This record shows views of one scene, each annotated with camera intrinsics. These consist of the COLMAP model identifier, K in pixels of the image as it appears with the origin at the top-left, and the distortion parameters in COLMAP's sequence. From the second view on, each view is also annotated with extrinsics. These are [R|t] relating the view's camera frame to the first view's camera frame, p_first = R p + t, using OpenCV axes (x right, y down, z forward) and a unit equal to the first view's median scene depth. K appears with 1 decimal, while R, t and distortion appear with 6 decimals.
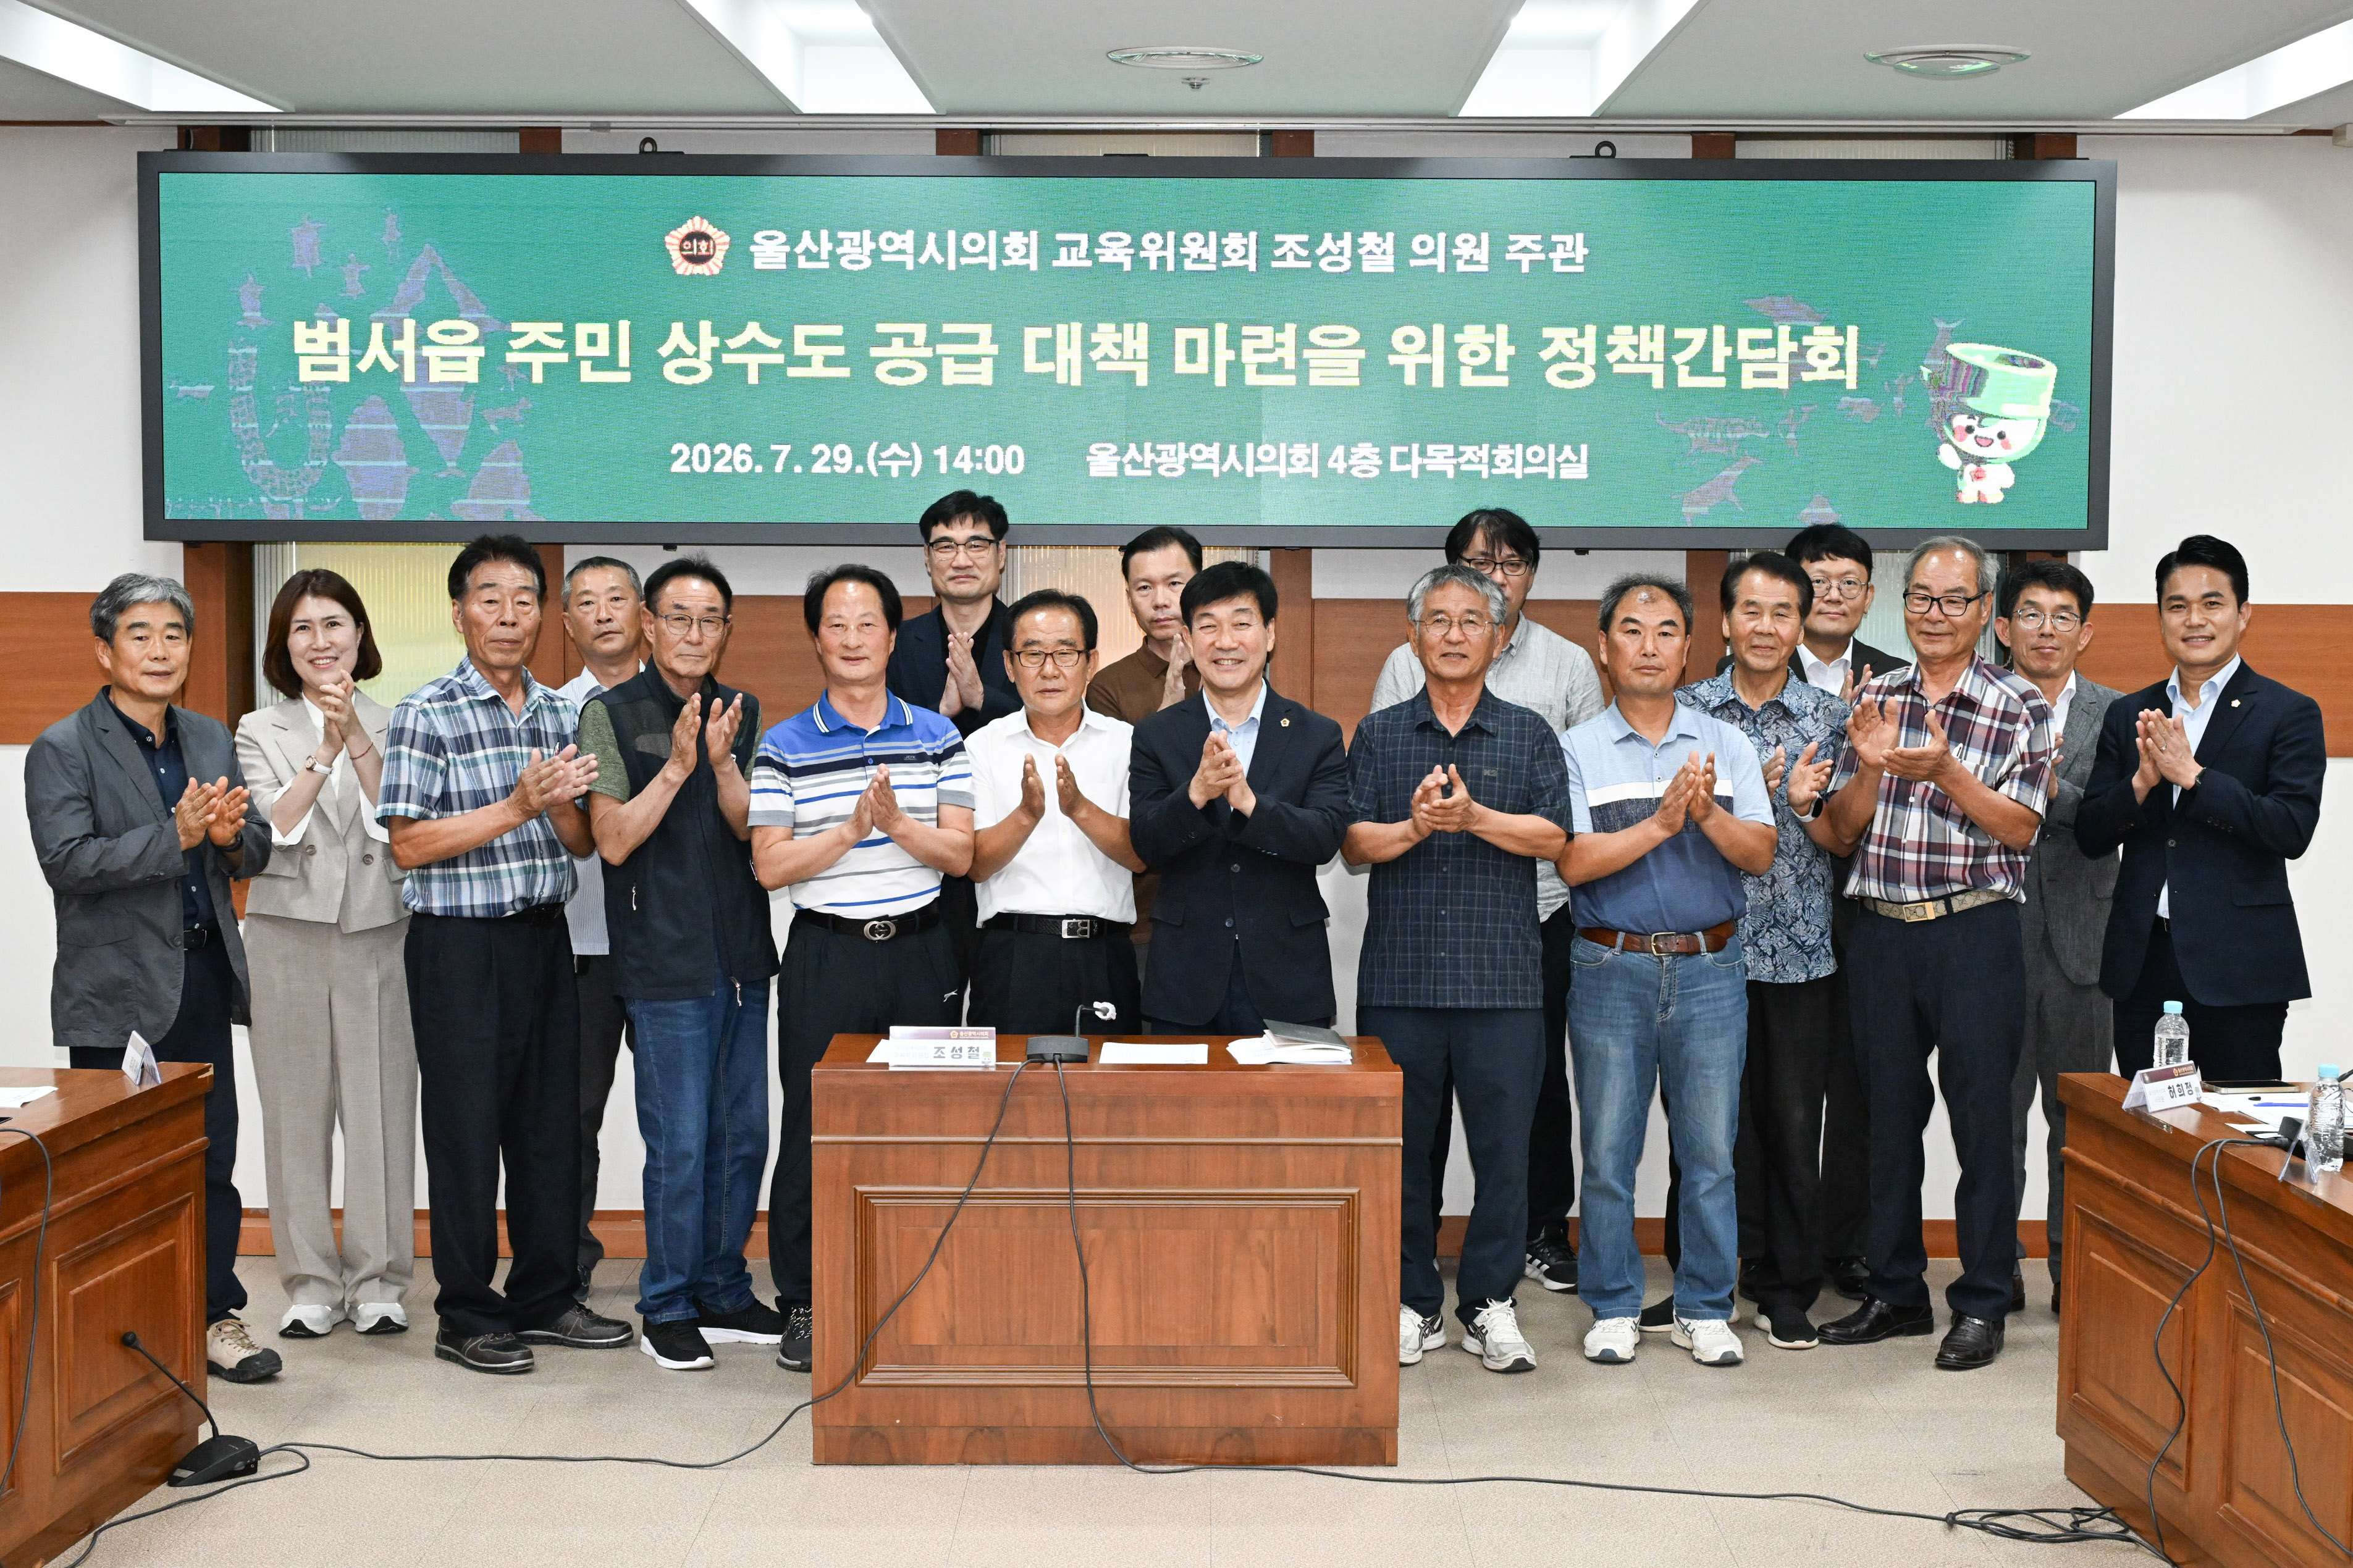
lens RADIAL K [[3841.7, 0, 1204.6], [0, 3841.7, 805.6], [0, 0, 1]] dist [0.010891, 0.000000]
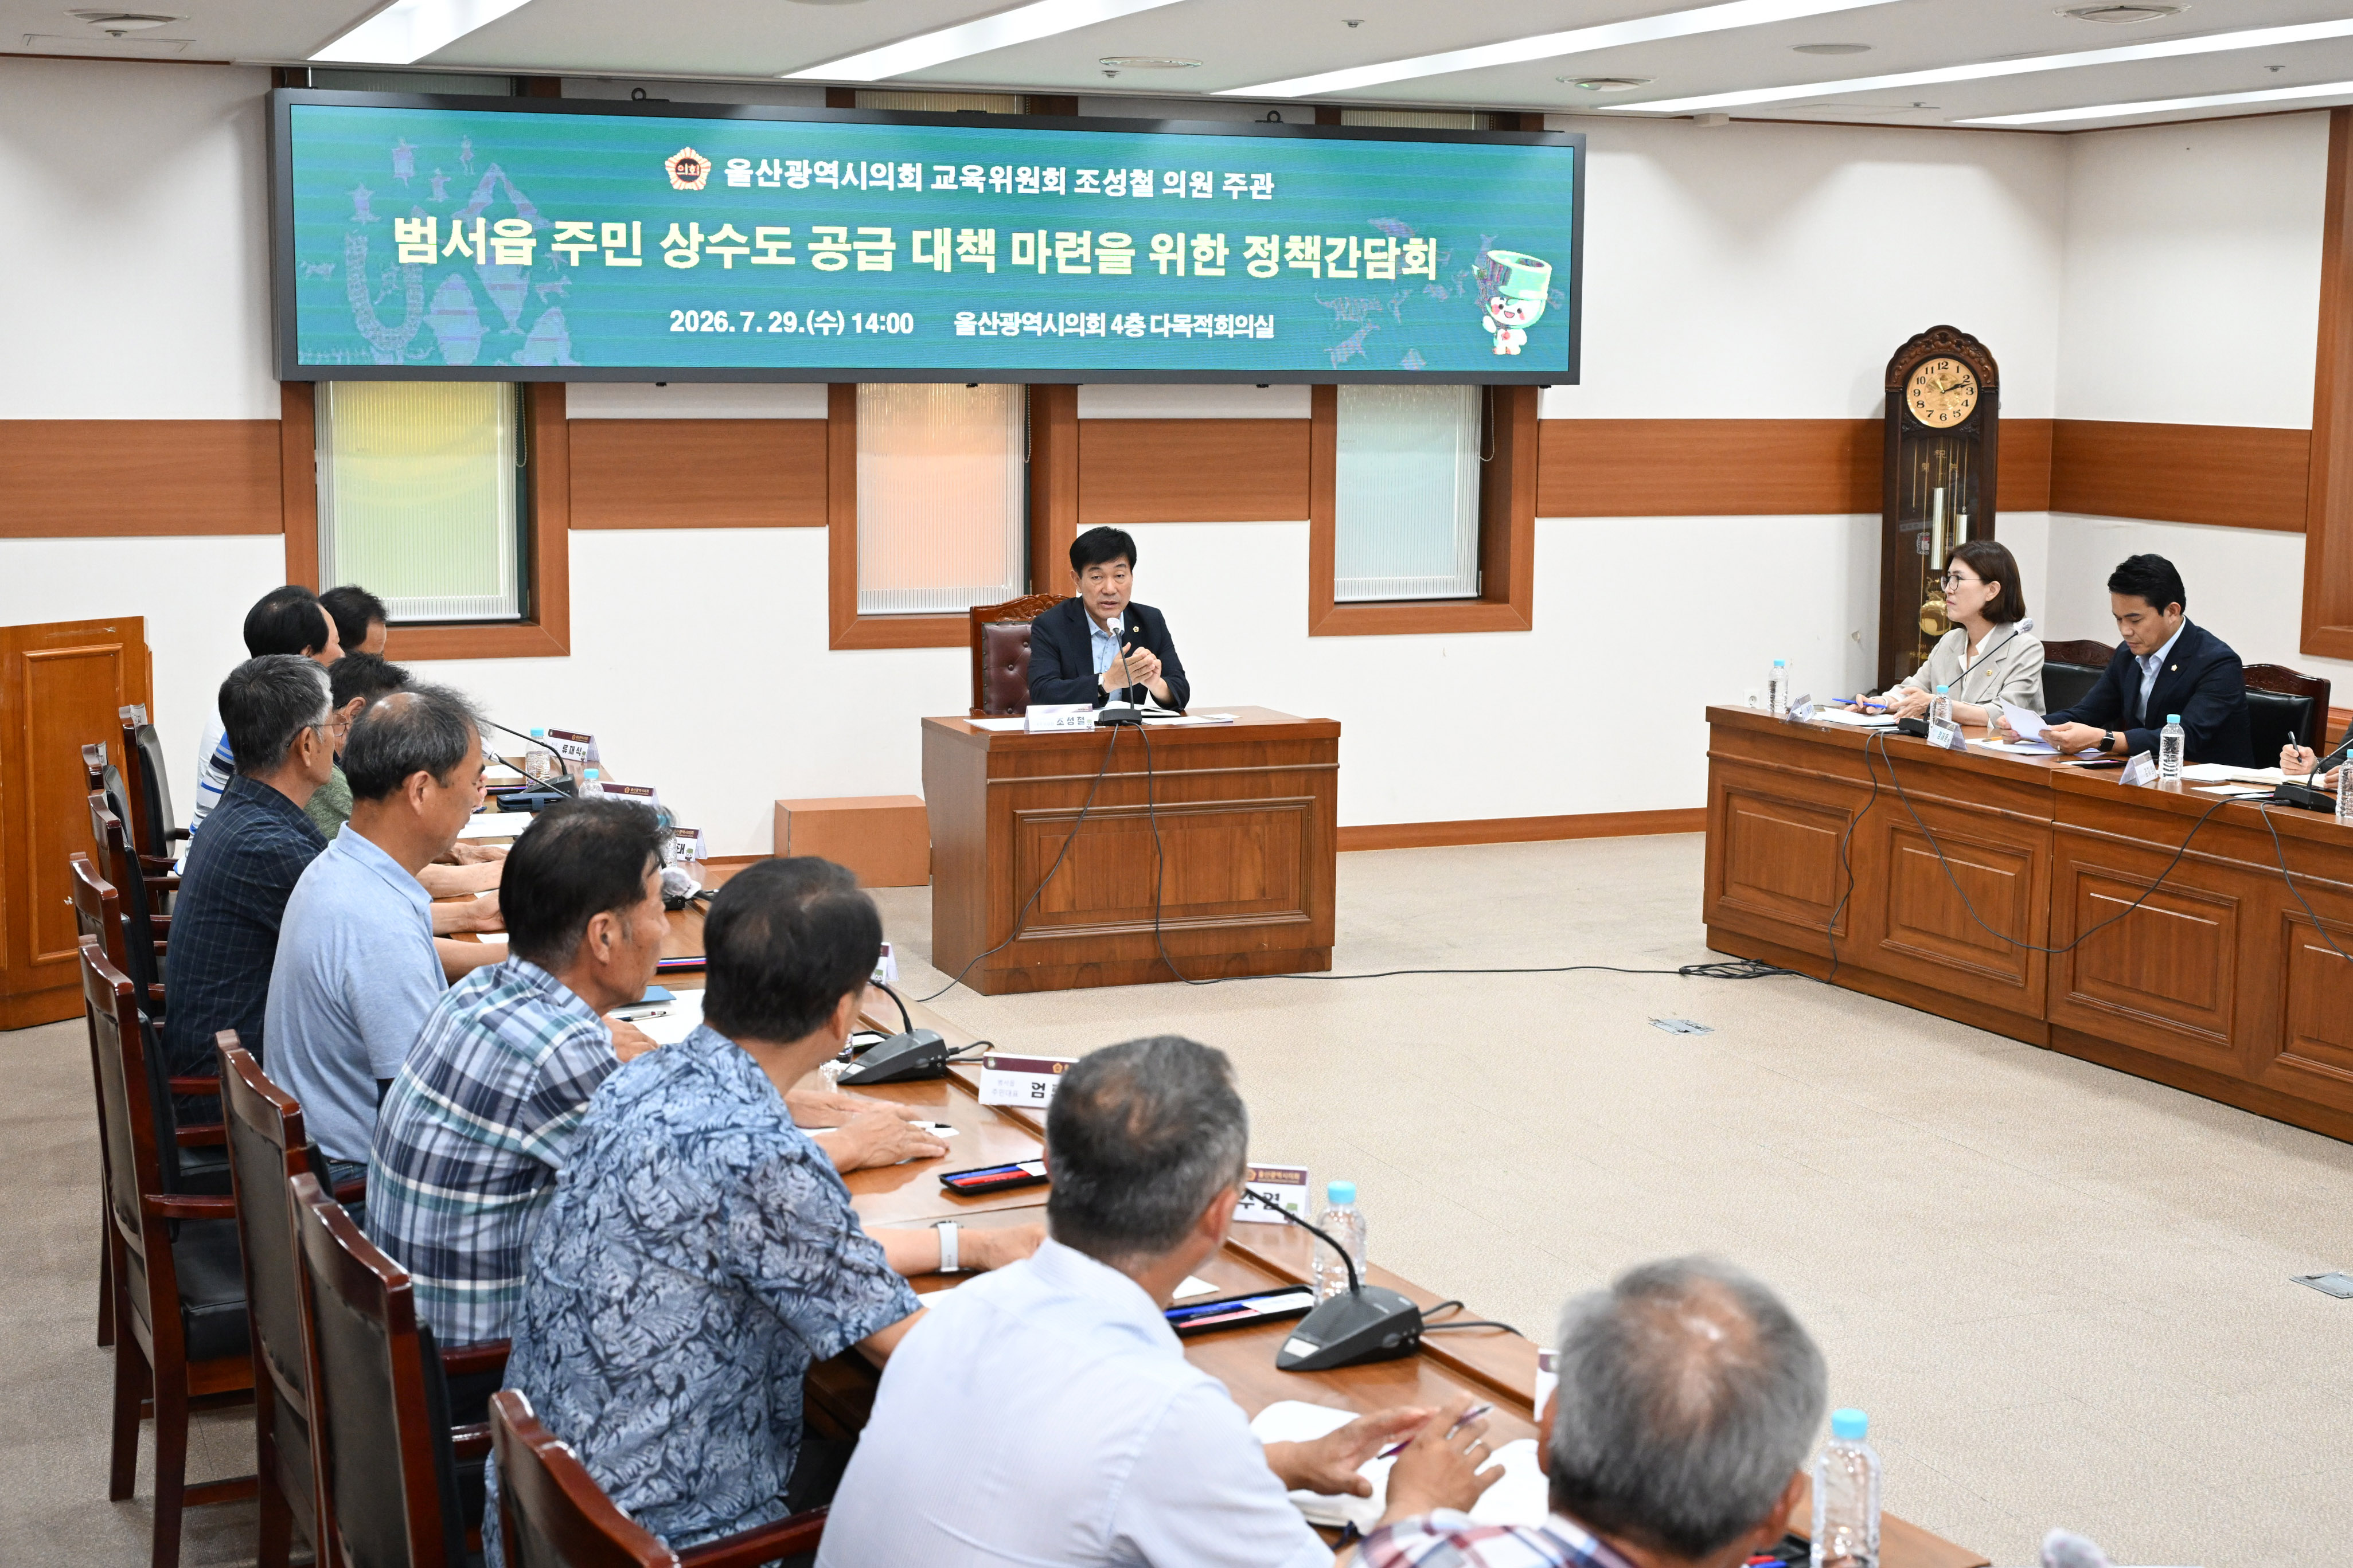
lens RADIAL K [[3269.1, 0, 1223.9], [0, 3269.1, 780.1], [0, 0, 1]] dist [0.008210, 0.000000]
pose [[0.926981, -0.047524, 0.372085, -0.403797], [0.025572, 0.997641, 0.063713, 0.005556], [-0.374235, -0.049546, 0.926009, -0.186403]]
